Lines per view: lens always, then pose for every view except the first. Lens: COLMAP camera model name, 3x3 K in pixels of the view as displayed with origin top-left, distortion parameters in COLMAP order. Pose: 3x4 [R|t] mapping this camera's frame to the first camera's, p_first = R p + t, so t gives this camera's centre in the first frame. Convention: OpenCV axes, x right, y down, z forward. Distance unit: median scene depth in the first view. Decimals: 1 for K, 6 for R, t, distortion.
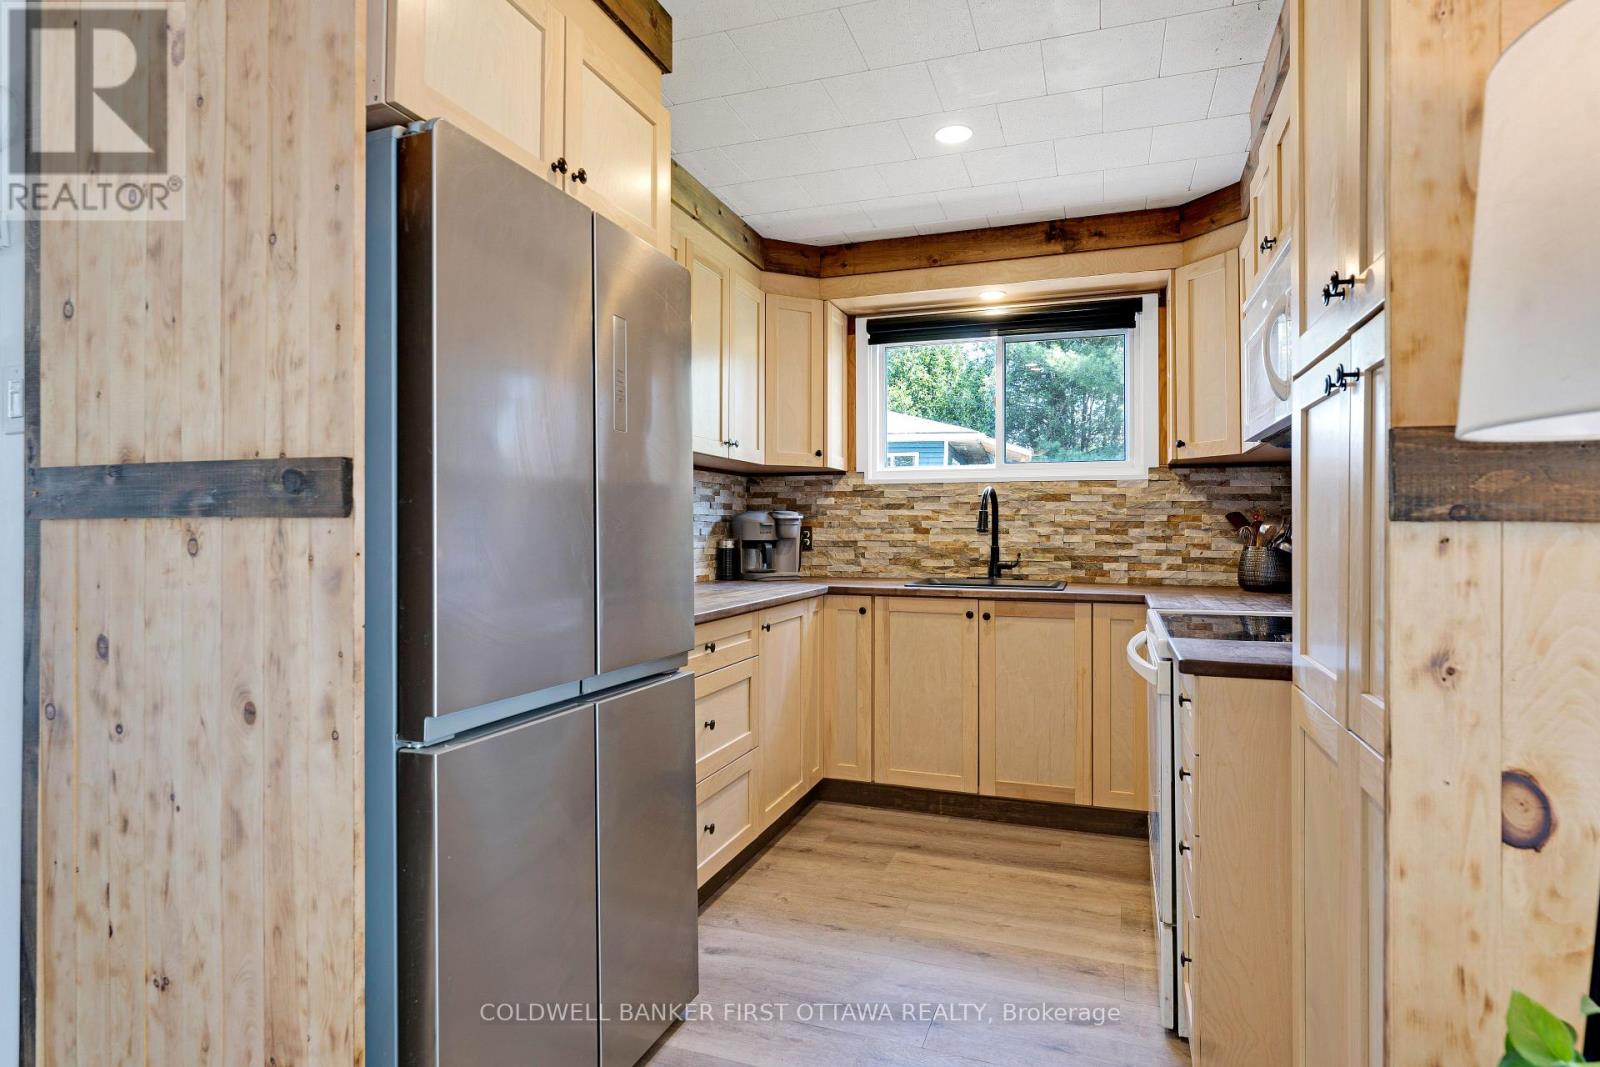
lens RADIAL K [[1031.6, 0, 796.0], [0, 1031.6, 537.6], [0, 0, 1]] dist [-0.069022, 0.063009]
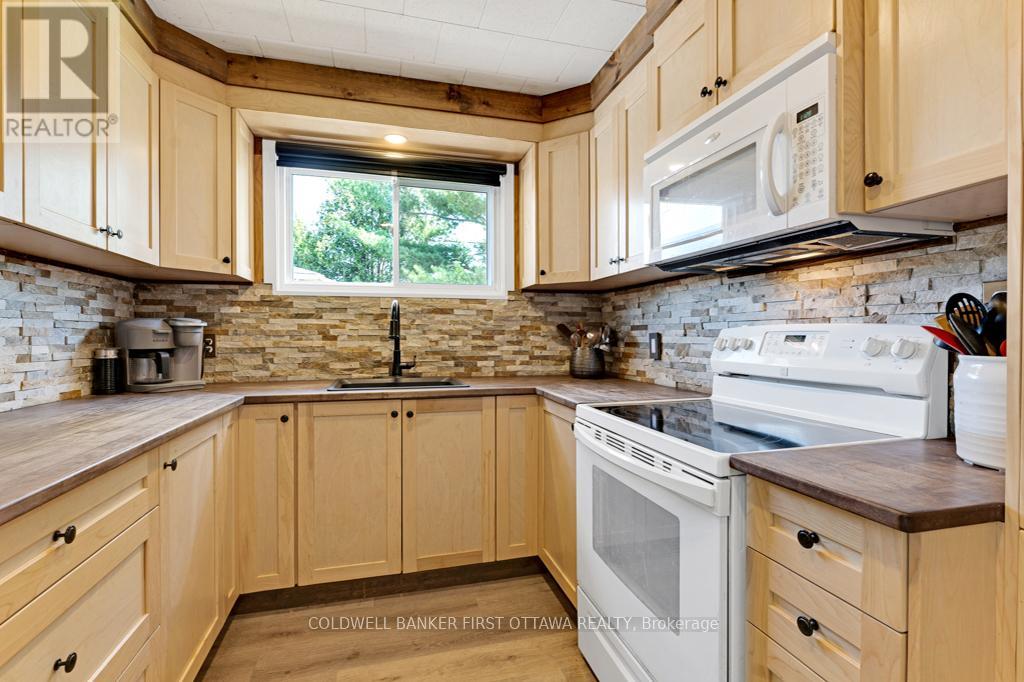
lens RADIAL K [[474.7, 0, 511.6], [0, 474.7, 339.2], [0, 0, 1]] dist [-0.004711, -0.000243]
pose [[0.807722, -0.007049, 0.589522, -0.025971], [0.007456, 0.999971, 0.001741, -0.004627], [-0.589516, 0.002990, 0.807751, 0.473773]]
